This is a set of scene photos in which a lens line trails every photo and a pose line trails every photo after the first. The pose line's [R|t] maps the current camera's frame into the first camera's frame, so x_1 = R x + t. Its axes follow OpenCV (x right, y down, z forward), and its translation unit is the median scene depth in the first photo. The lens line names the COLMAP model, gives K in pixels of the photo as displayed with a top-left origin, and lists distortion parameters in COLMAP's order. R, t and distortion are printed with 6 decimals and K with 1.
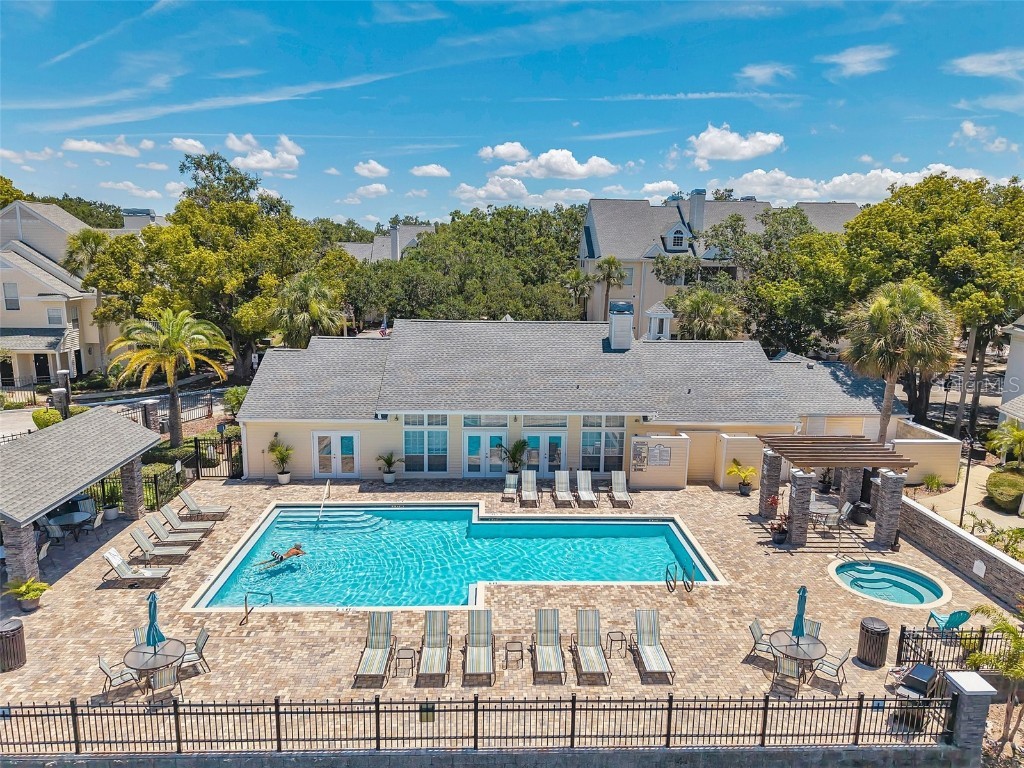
lens RADIAL K [[688.7, 0, 512.0], [0, 688.7, 384.0], [0, 0, 1]] dist [0.019647, -0.002707]
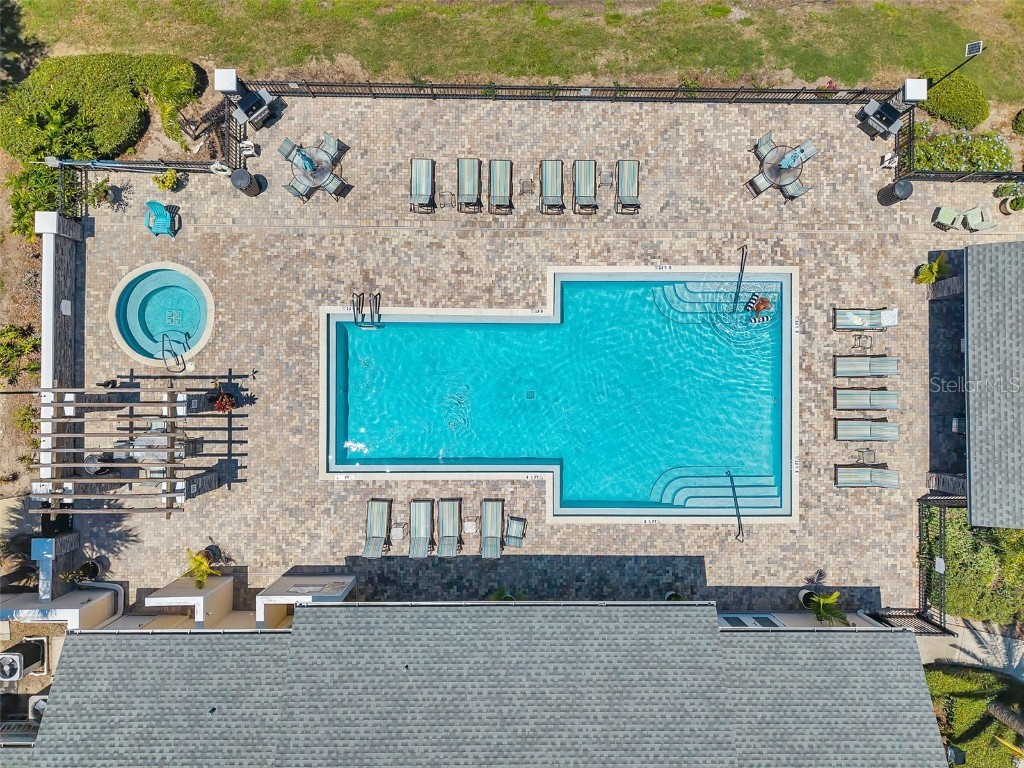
lens RADIAL K [[688.7, 0, 512.0], [0, 688.7, 384.0], [0, 0, 1]] dist [0.019647, -0.002707]
pose [[-0.998286, -0.042080, -0.040664, 0.045769], [-0.031744, -0.194354, 0.980418, -0.665978], [-0.049159, 0.980028, 0.192685, 0.752637]]
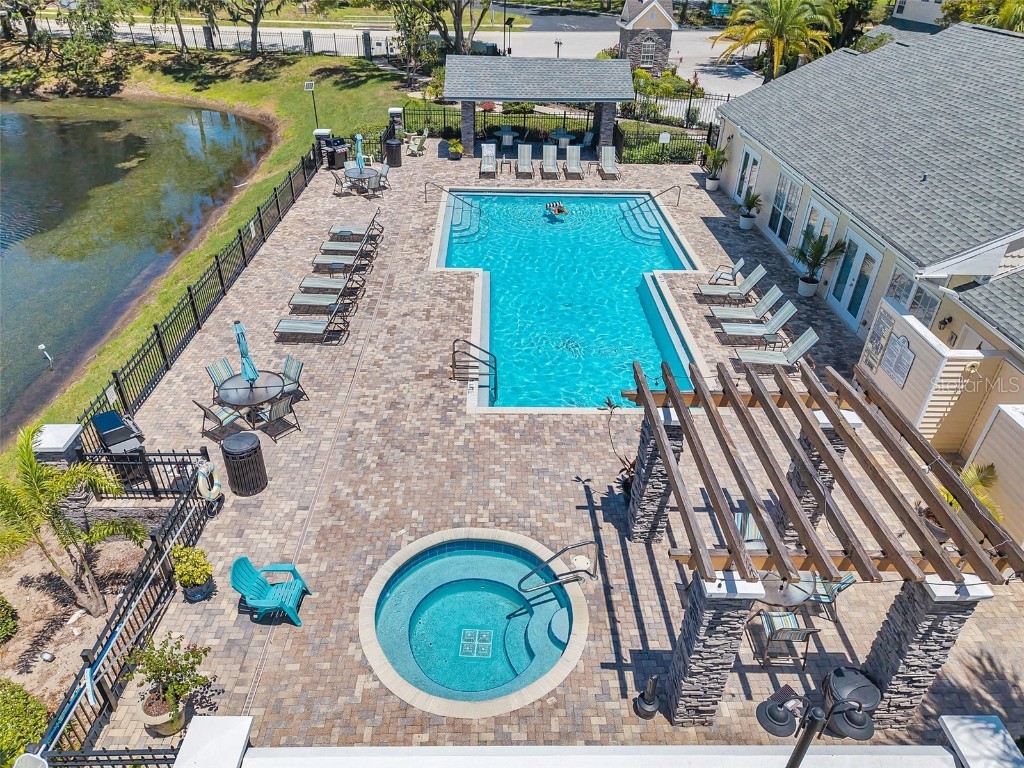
lens RADIAL K [[688.7, 0, 512.0], [0, 688.7, 384.0], [0, 0, 1]] dist [0.019647, -0.002707]
pose [[-0.015392, 0.529988, -0.847865, 0.744413], [-0.212346, 0.826890, 0.520732, -0.088137], [0.977073, 0.188056, 0.099813, 0.814075]]
